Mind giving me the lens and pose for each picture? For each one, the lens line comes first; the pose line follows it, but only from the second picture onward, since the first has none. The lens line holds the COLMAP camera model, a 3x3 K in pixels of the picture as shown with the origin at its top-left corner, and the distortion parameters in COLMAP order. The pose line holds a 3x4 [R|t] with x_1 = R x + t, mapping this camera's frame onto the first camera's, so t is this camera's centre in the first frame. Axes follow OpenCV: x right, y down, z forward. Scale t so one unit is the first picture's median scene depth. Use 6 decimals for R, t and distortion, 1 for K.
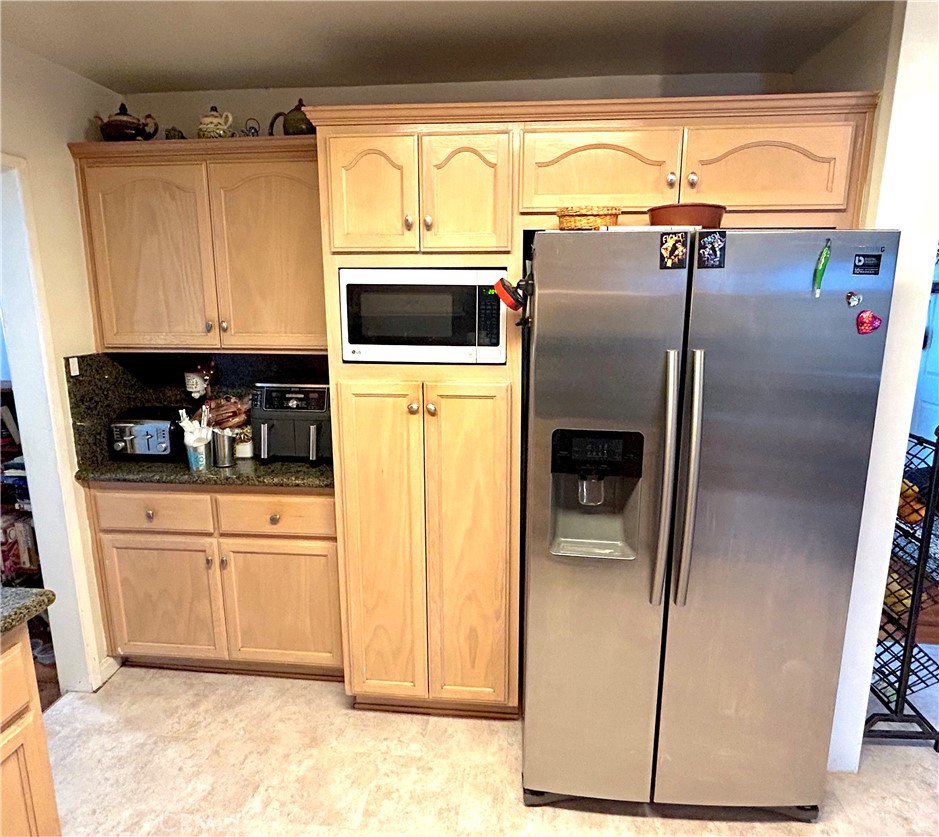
lens RADIAL K [[591.7, 0, 468.9], [0, 591.7, 407.6], [0, 0, 1]] dist [-0.002045, -0.000197]
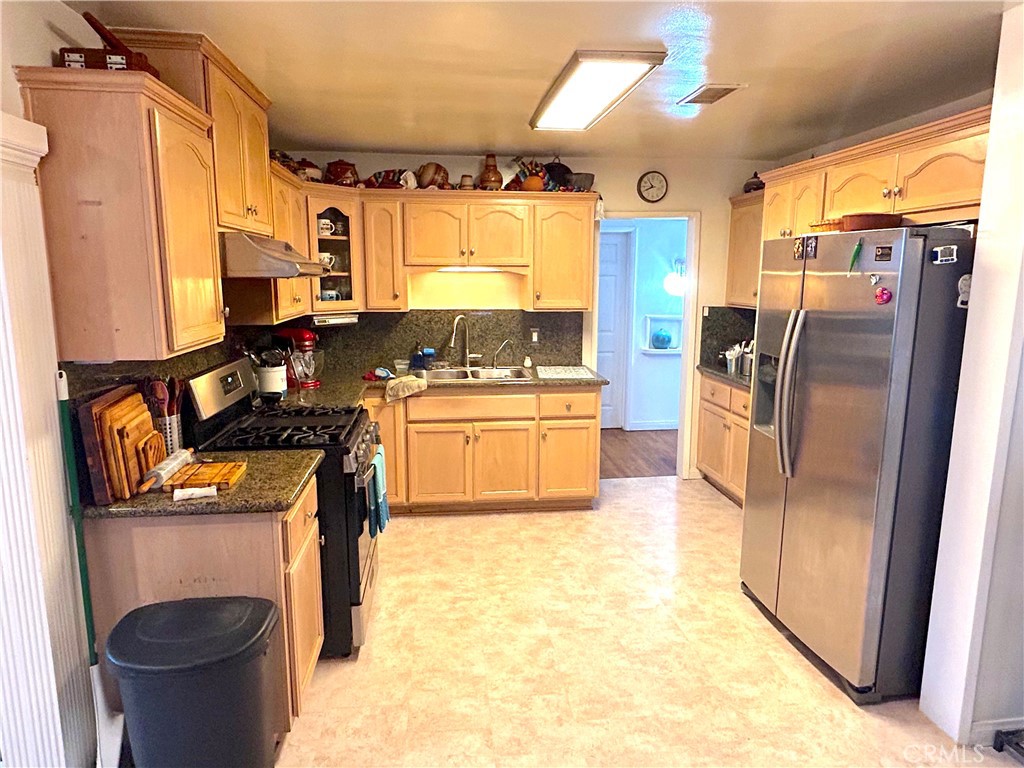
lens RADIAL K [[634.6, 0, 512.0], [0, 634.6, 384.0], [0, 0, 1]] dist [-0.000321, -0.003677]
pose [[0.210225, 0.169649, -0.962821, 1.284102], [-0.194366, 0.972423, 0.128902, 0.019578], [0.958137, 0.160041, 0.237402, -0.085576]]
